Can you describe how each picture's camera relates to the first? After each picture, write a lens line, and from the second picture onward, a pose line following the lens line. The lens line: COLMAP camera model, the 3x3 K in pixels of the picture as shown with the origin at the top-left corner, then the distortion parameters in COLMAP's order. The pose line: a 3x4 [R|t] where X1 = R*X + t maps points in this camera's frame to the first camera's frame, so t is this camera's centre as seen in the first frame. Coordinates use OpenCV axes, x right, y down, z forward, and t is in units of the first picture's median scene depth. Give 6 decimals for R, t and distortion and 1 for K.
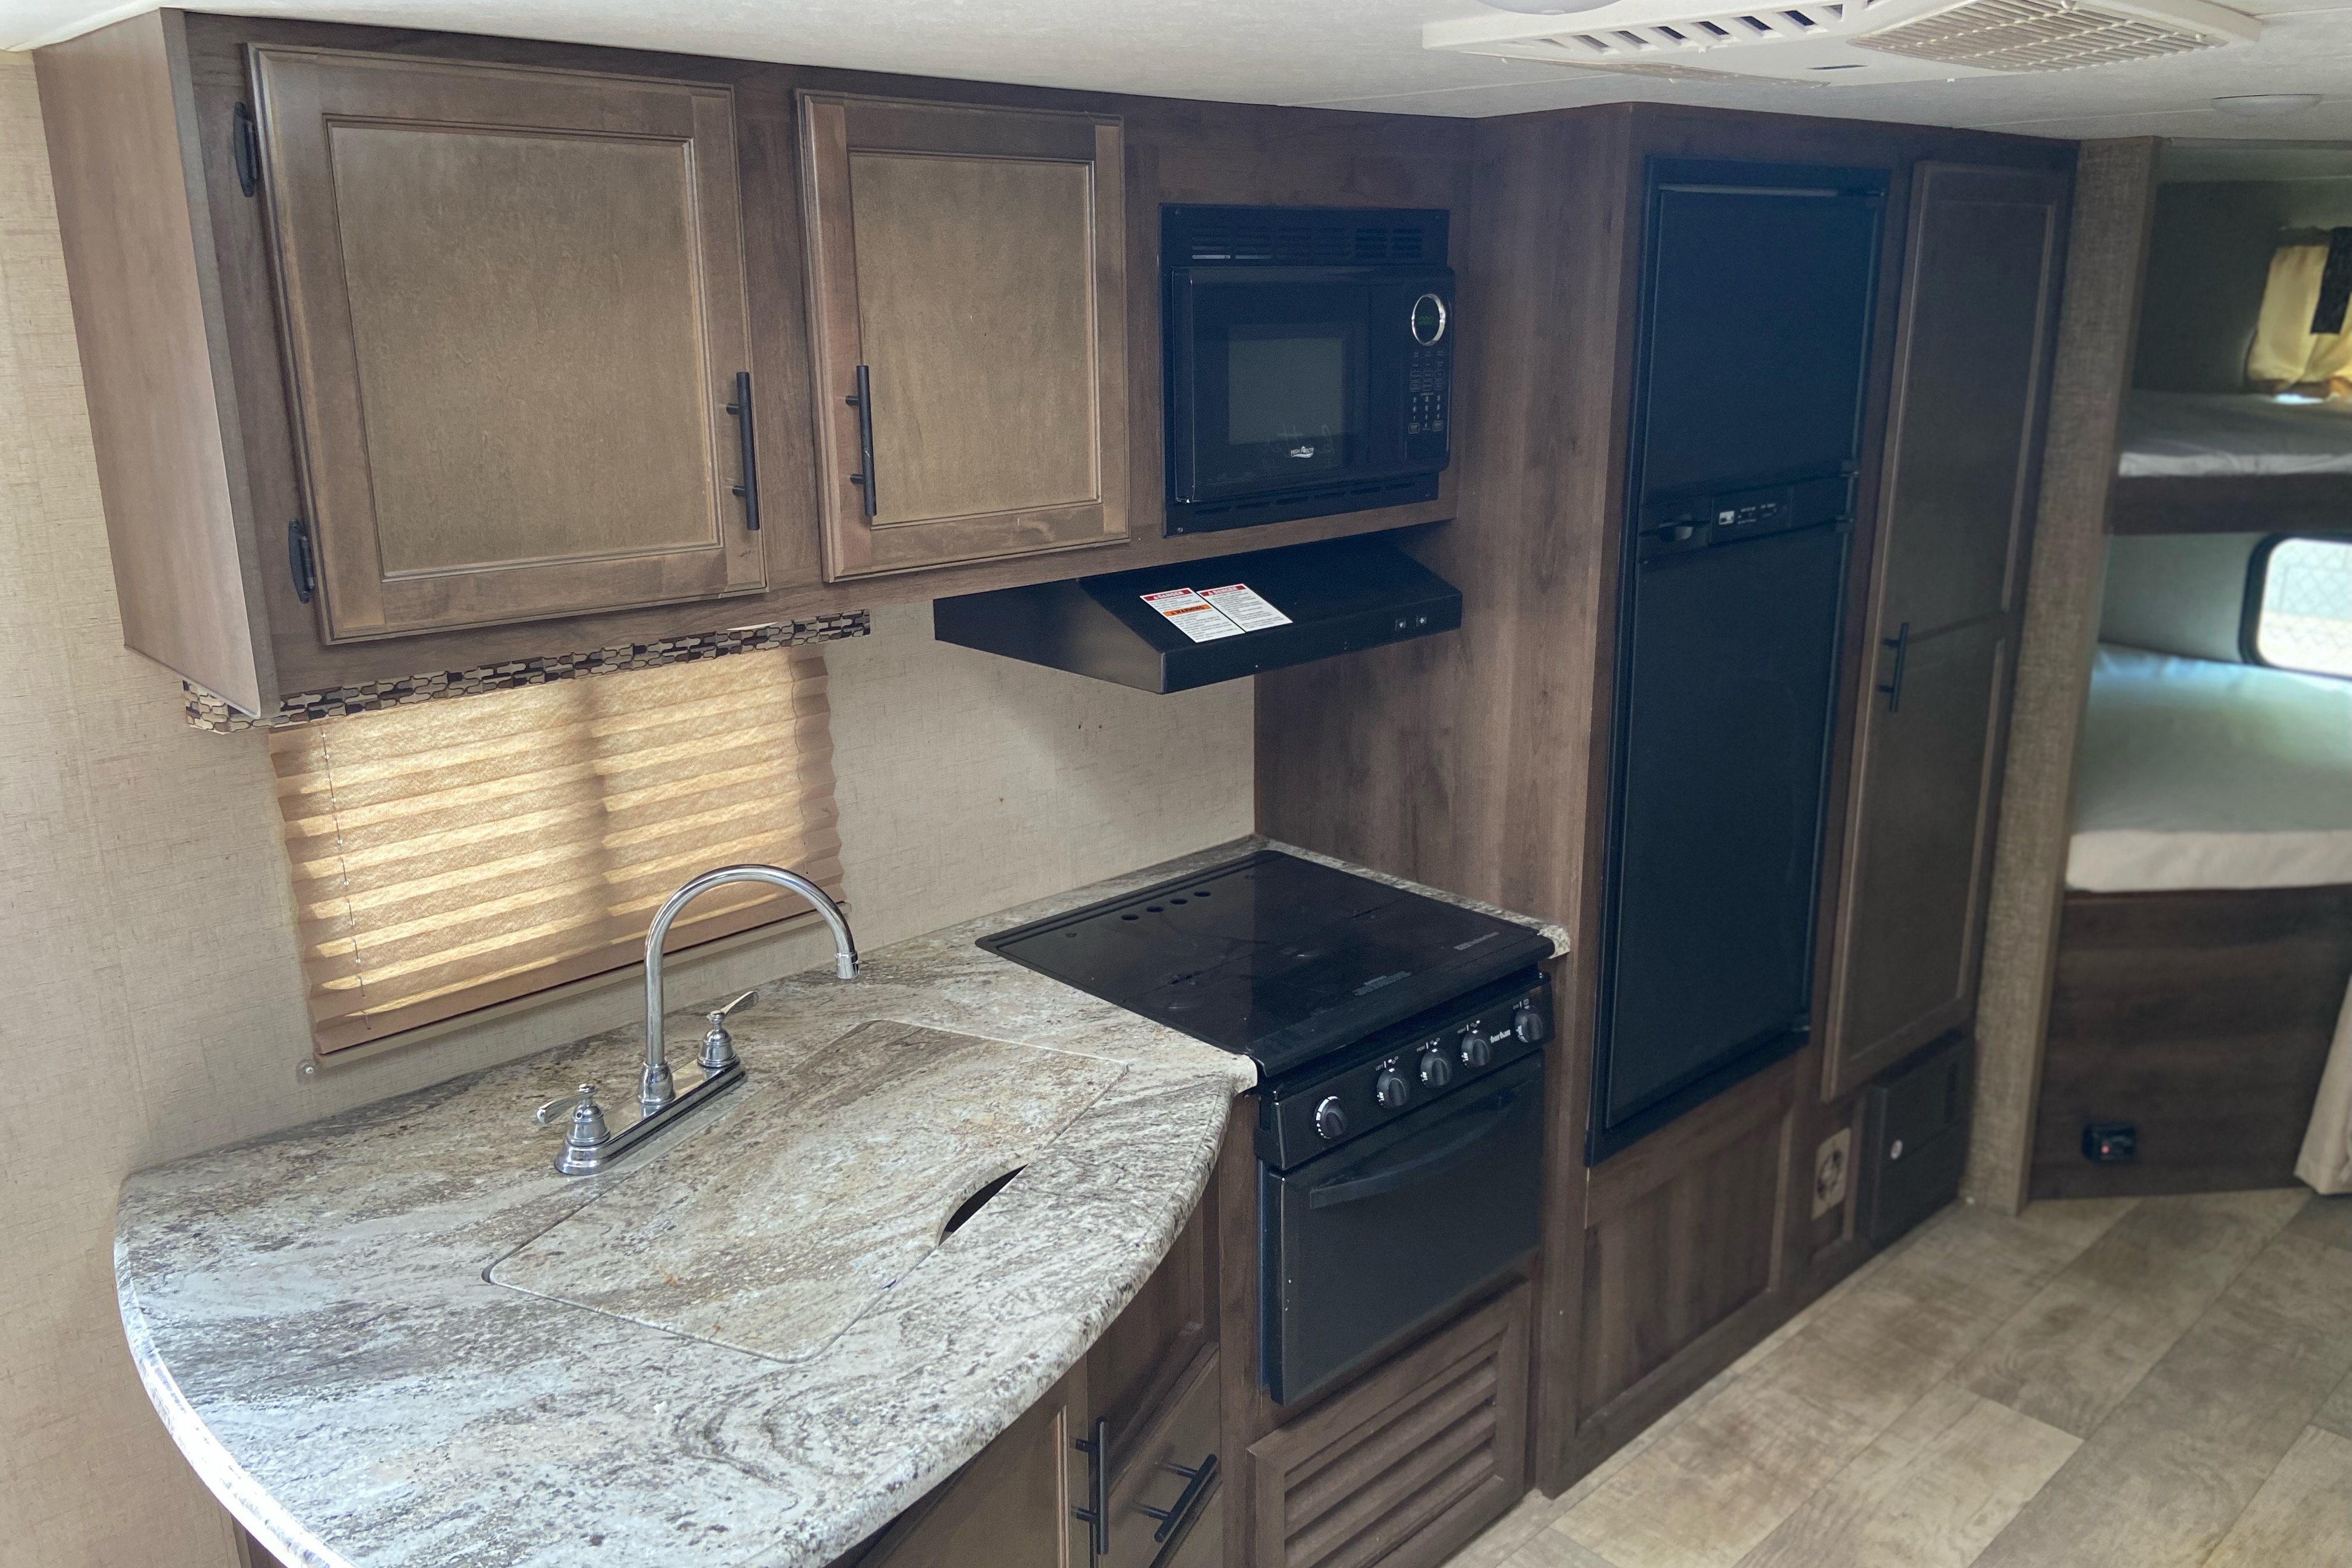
lens RADIAL K [[1785.5, 0, 1175.9], [0, 1785.5, 782.9], [0, 0, 1]] dist [0.107839, -0.137100]
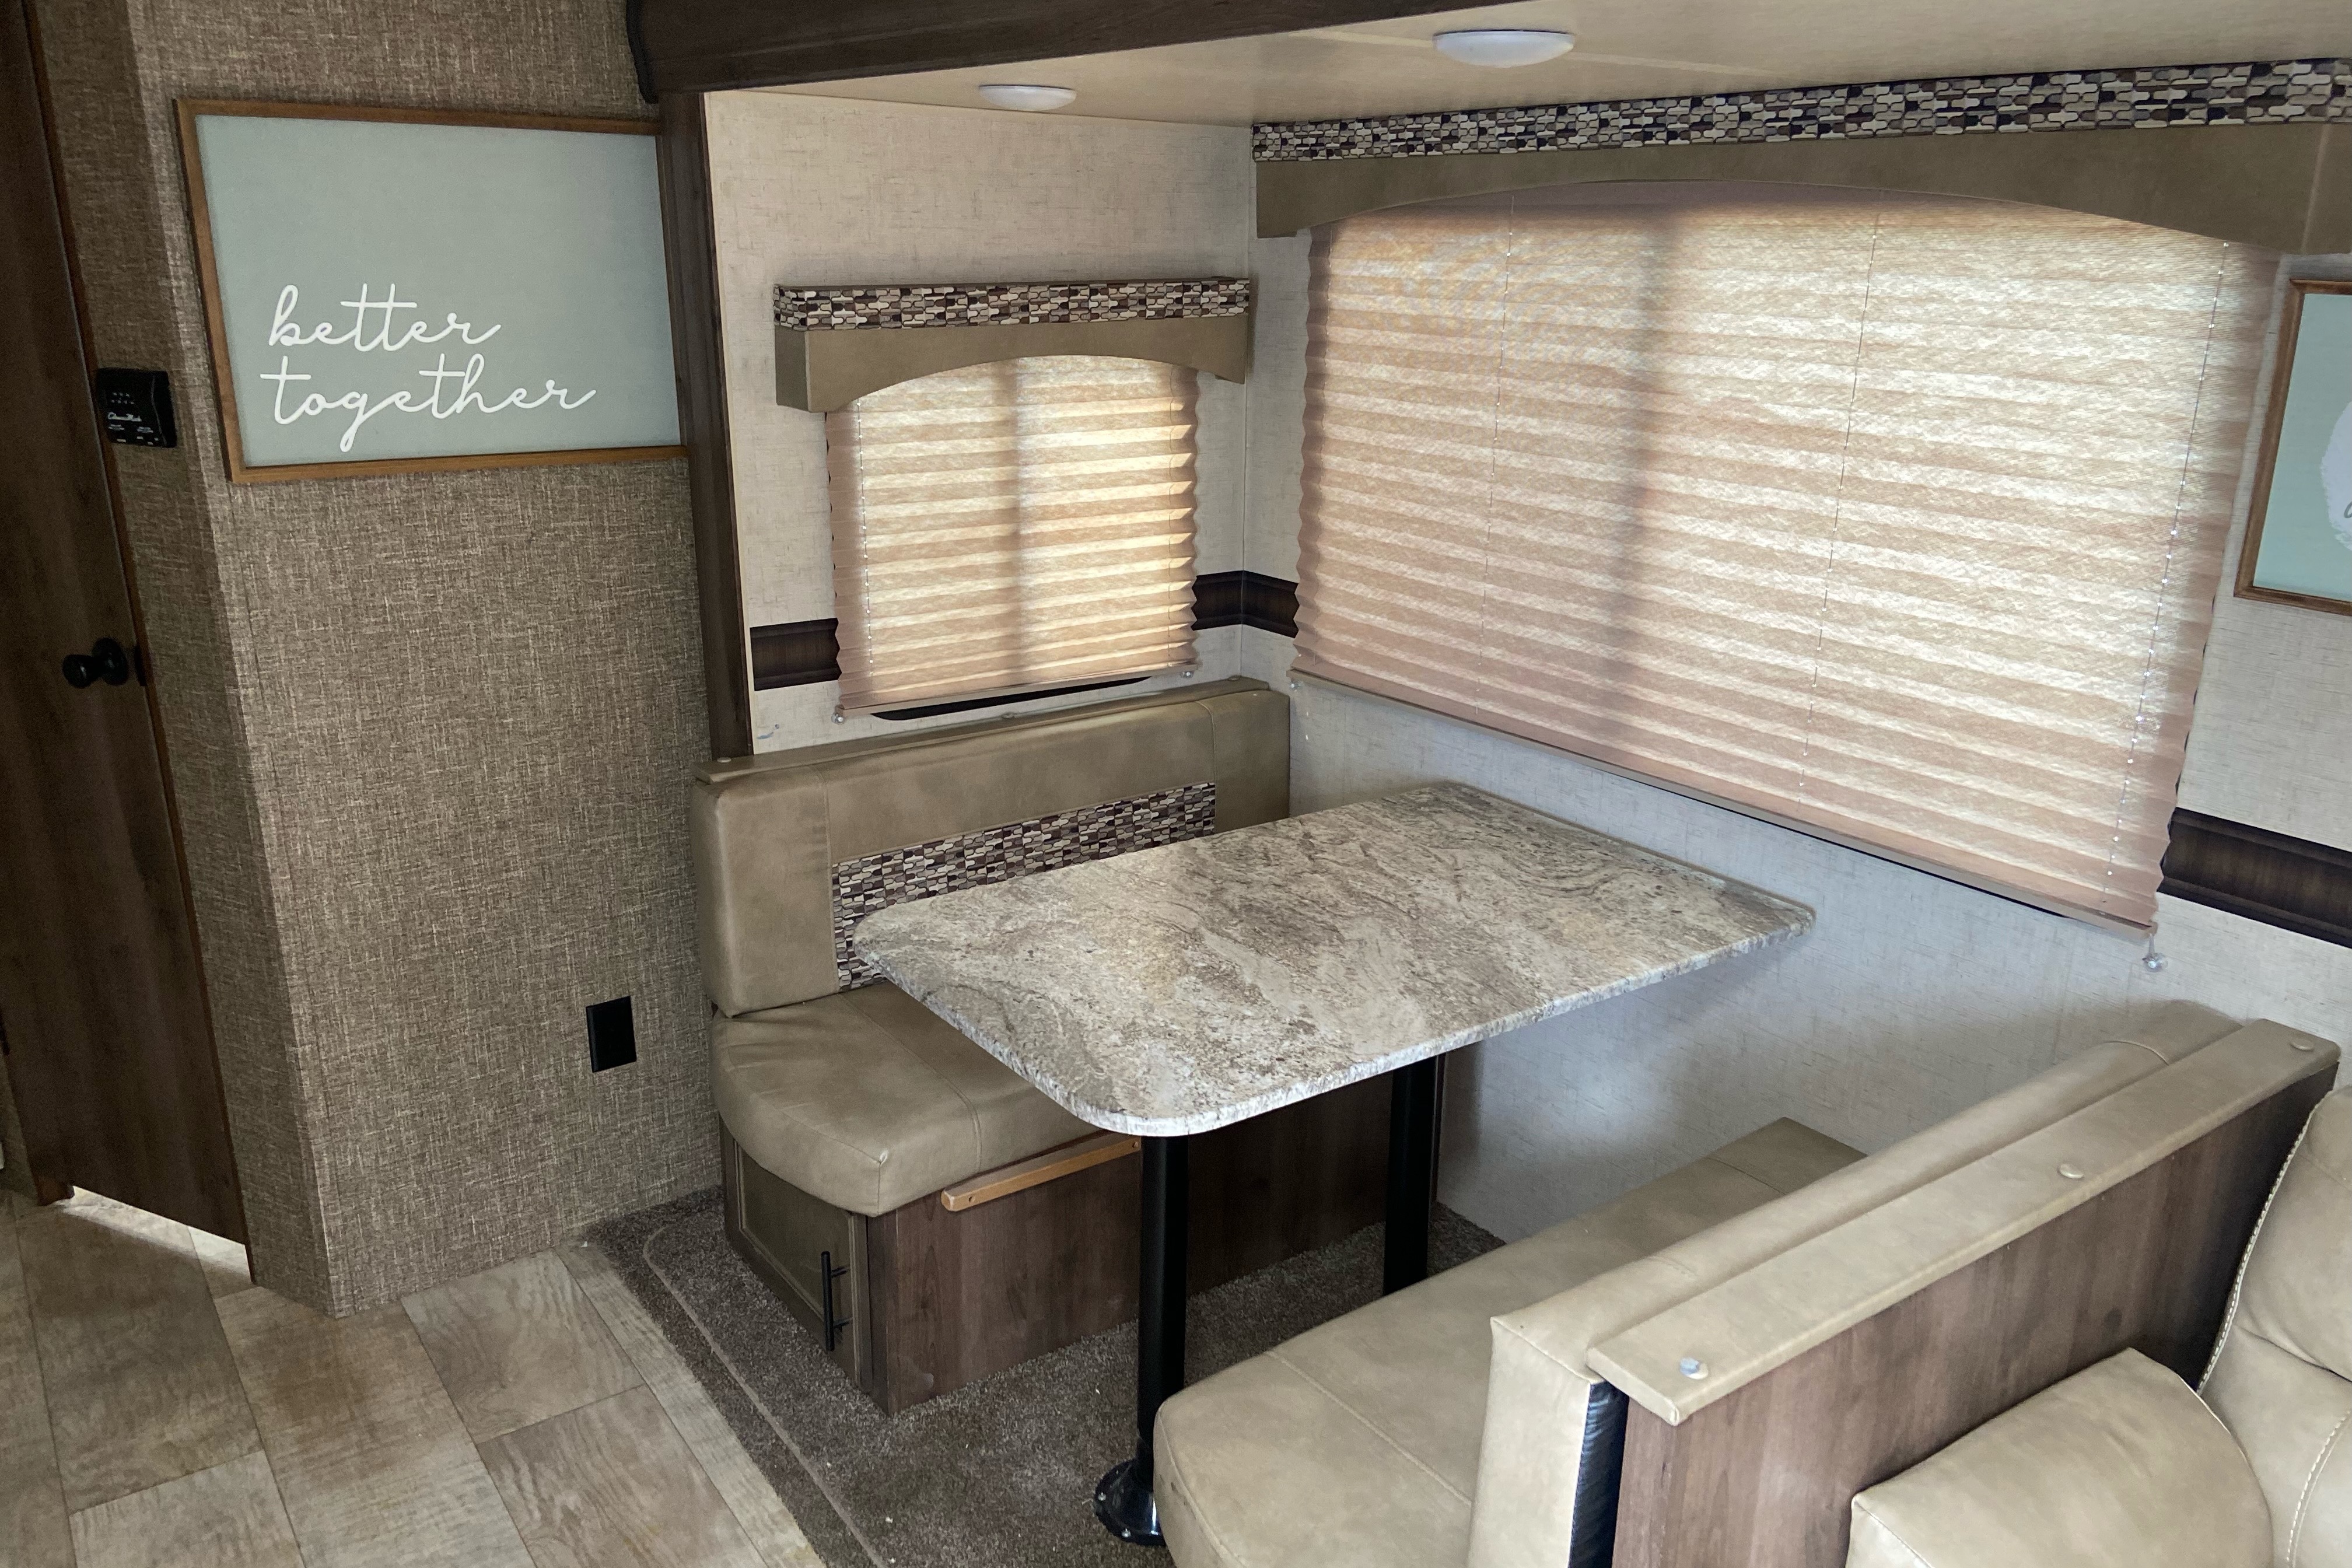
lens RADIAL K [[1785.5, 0, 1173.0], [0, 1785.5, 803.7], [0, 0, 1]] dist [0.107839, -0.137100]
pose [[0.177429, -0.315586, 0.932161, -1.590965], [0.238469, 0.932748, 0.270395, -0.201096], [-0.954804, 0.174316, 0.240754, 0.842059]]
